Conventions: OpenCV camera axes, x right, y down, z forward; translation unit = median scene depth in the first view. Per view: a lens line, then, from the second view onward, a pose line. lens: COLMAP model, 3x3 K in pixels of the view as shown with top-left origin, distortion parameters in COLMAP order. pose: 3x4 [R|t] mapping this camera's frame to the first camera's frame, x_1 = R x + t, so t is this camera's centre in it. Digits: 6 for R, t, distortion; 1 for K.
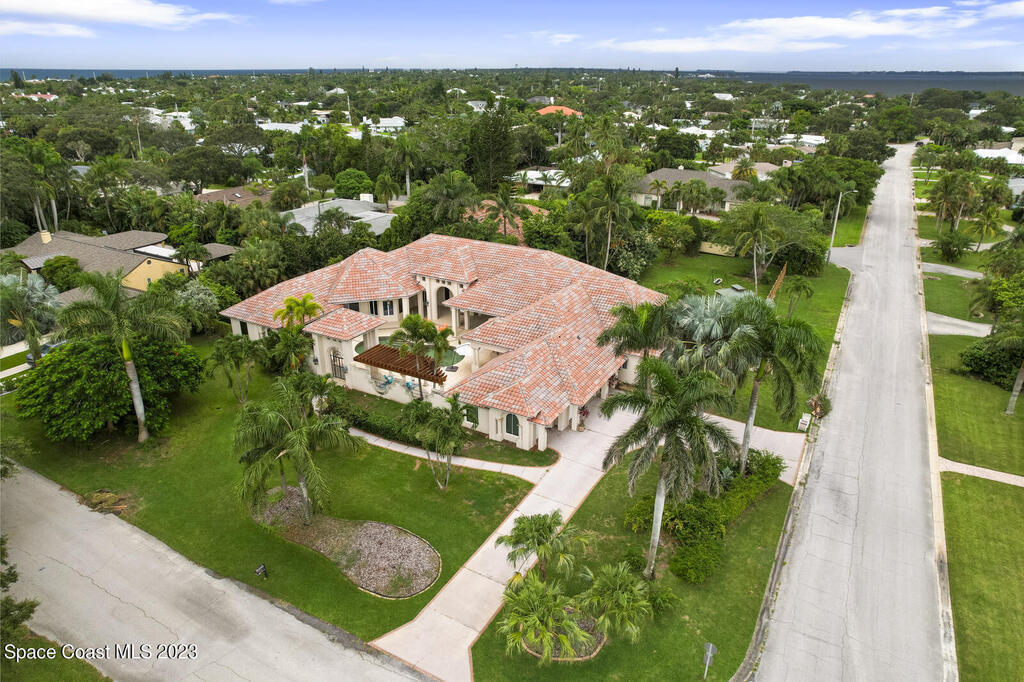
lens RADIAL K [[639.0, 0, 512.0], [0, 639.0, 341.0], [0, 0, 1]] dist [-0.002505, 0.000848]
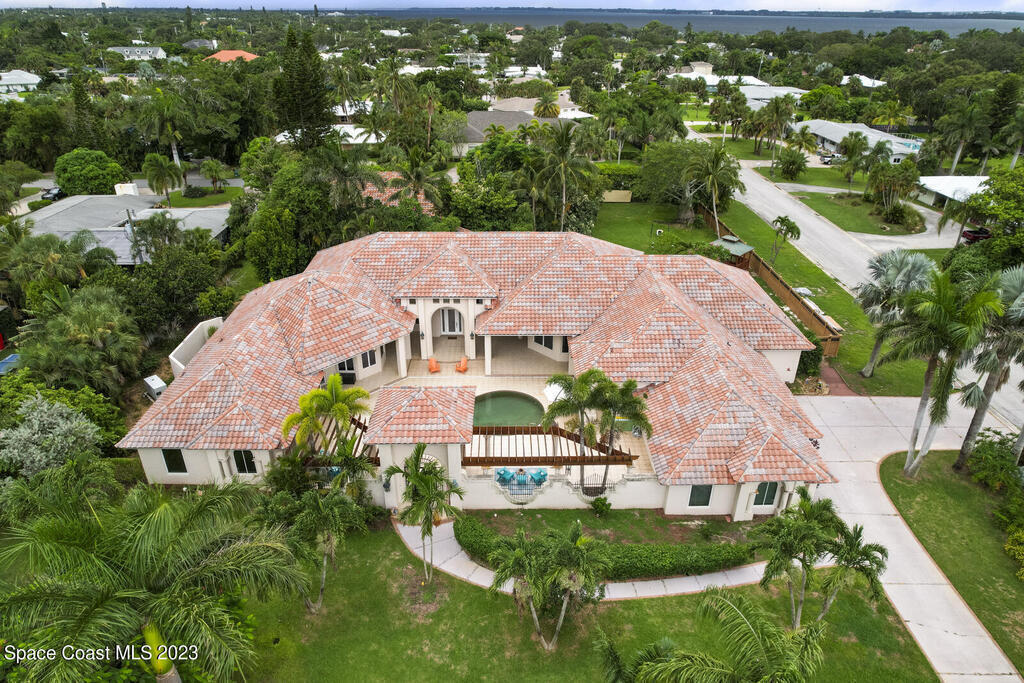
lens RADIAL K [[662.3, 0, 512.7], [0, 662.3, 316.6], [0, 0, 1]] dist [-0.024118, 0.002954]
pose [[0.865108, -0.214484, 0.453414, -0.392066], [0.196830, 0.976620, 0.086434, -0.130072], [-0.461352, 0.014471, 0.887099, 0.357345]]
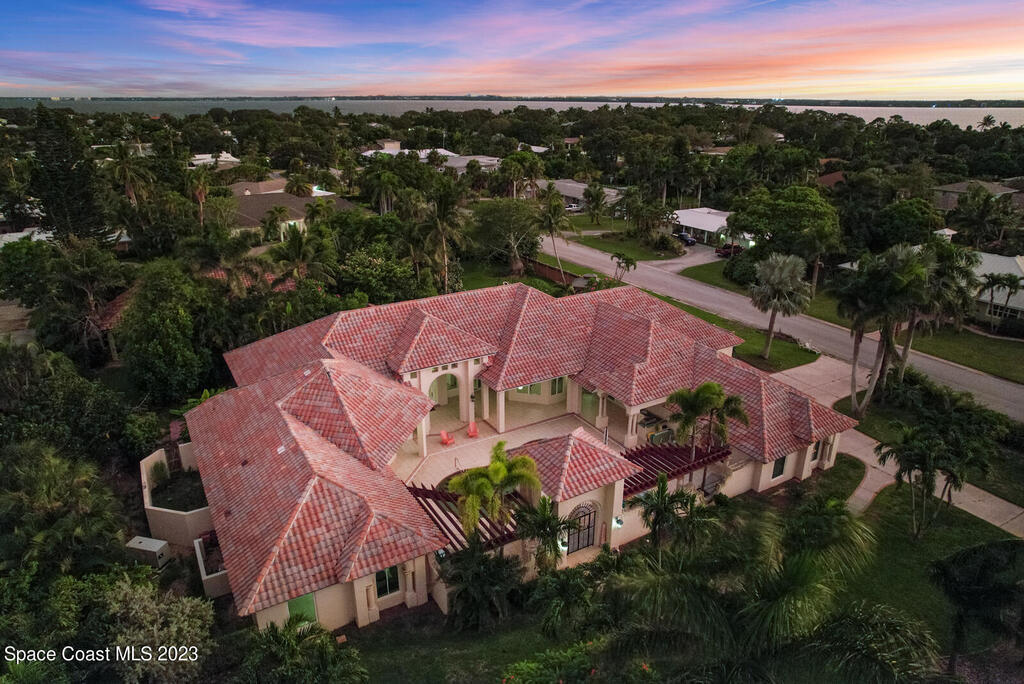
lens RADIAL K [[662.3, 0, 512.7], [0, 662.3, 317.1], [0, 0, 1]] dist [-0.024118, 0.002954]
pose [[0.496037, -0.284538, 0.820357, -0.650057], [0.347727, 0.930811, 0.112592, -0.203500], [-0.795634, 0.229411, 0.560658, 0.583724]]
